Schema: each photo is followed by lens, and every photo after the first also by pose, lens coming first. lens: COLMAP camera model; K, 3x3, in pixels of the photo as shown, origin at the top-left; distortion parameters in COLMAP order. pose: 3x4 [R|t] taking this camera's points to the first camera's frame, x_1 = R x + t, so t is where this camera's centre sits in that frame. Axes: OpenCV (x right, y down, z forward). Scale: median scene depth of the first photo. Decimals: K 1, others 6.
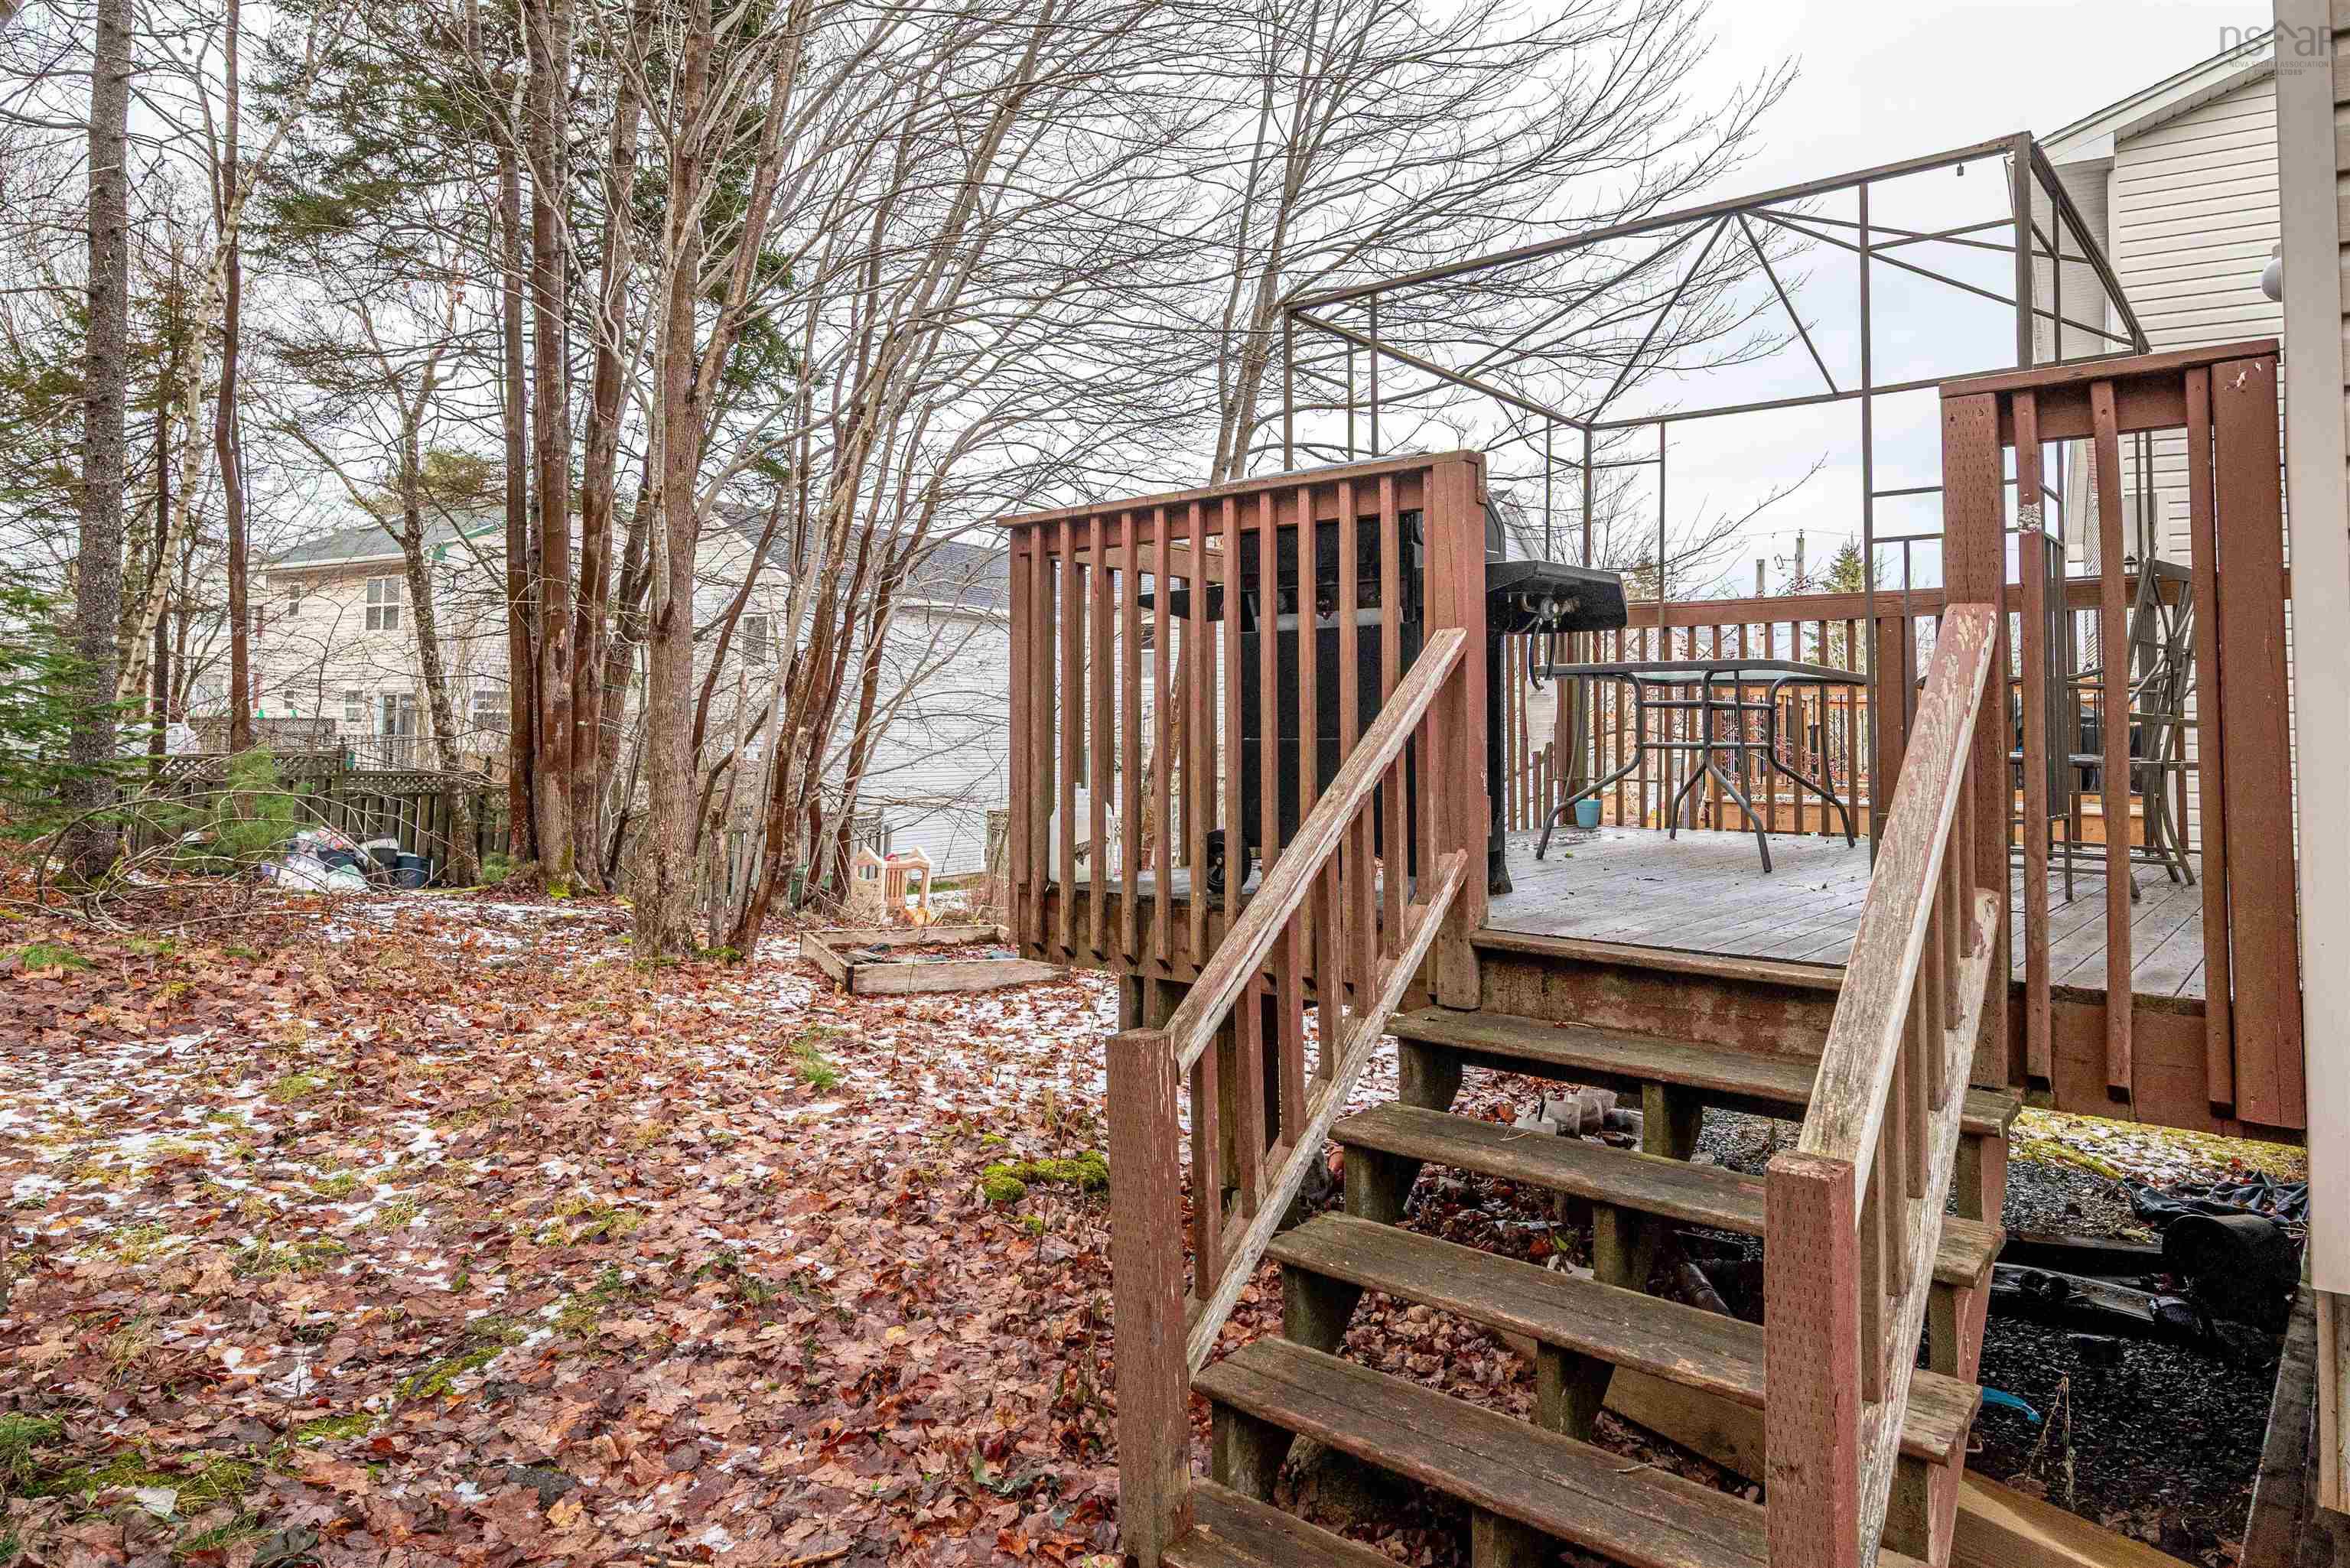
lens RADIAL K [[1376.8, 0, 1290.6], [0, 1376.8, 656.0], [0, 0, 1]] dist [-0.005417, 0.000135]
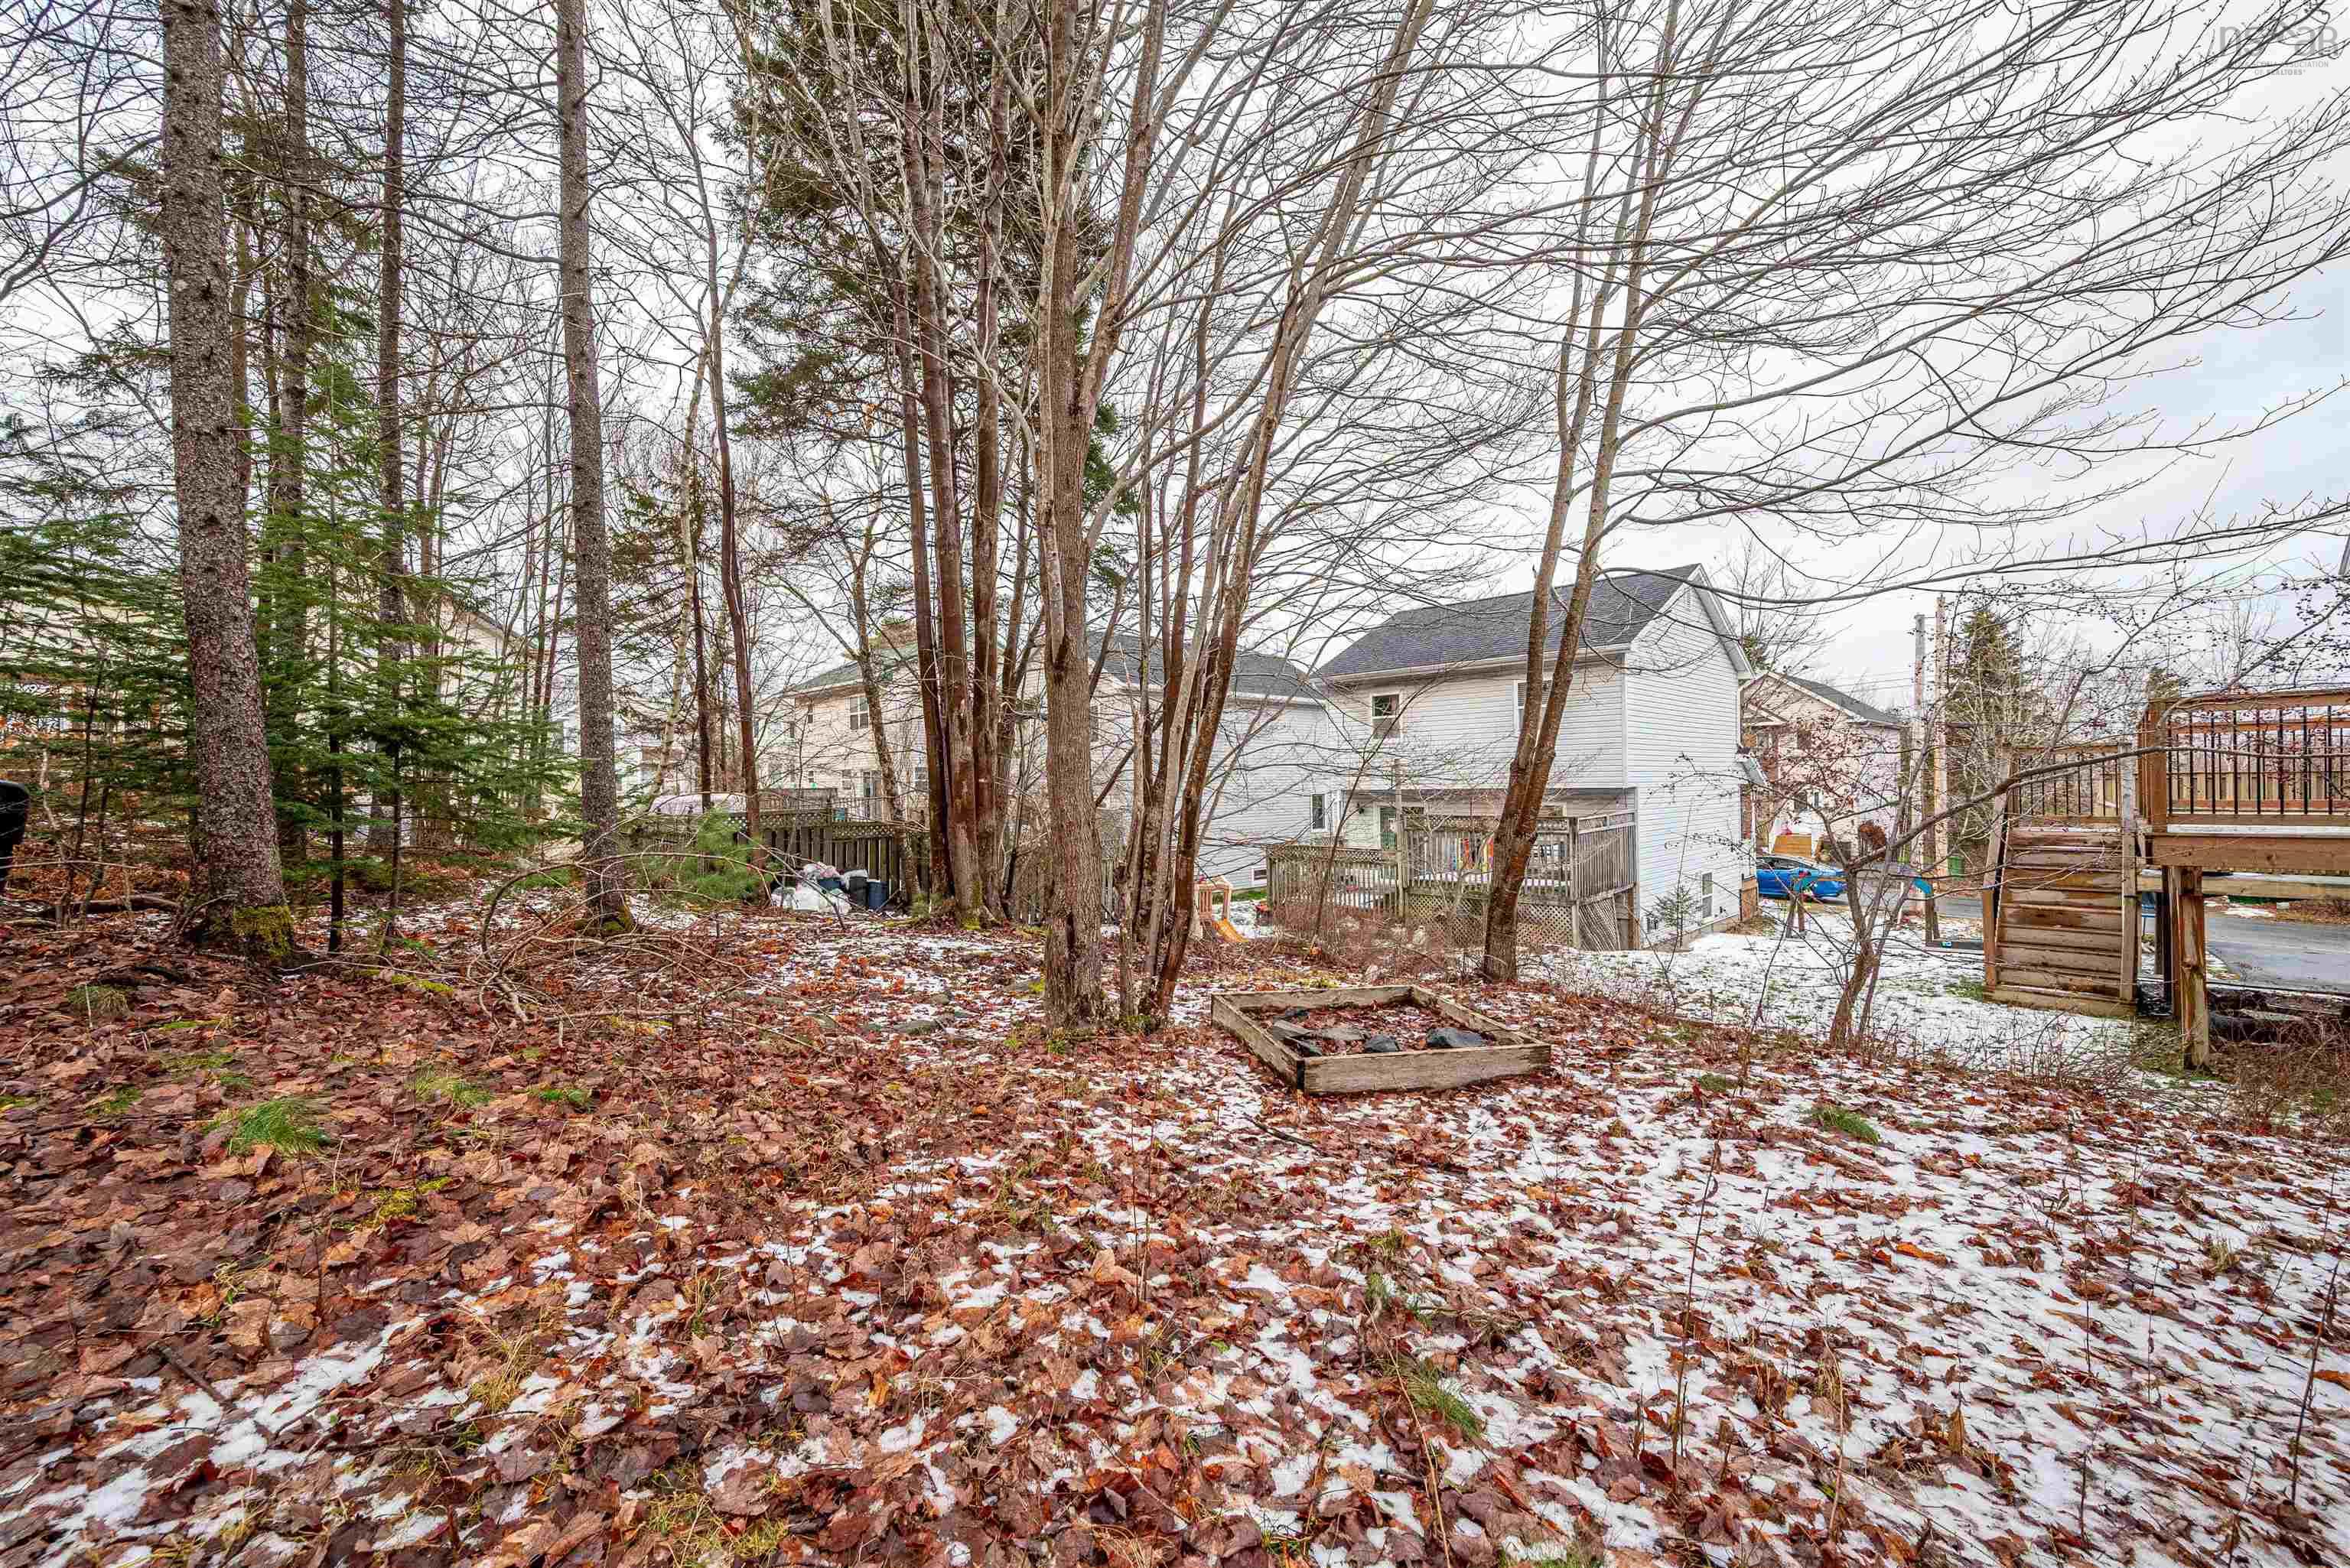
lens RADIAL K [[947.8, 0, 1175.6], [0, 947.8, 789.9], [0, 0, 1]] dist [-0.001687, -0.000120]
pose [[0.962678, -0.024918, -0.269500, -0.135321], [0.040995, 0.997689, 0.054193, 0.019113], [0.267527, -0.063218, 0.961474, 0.259636]]
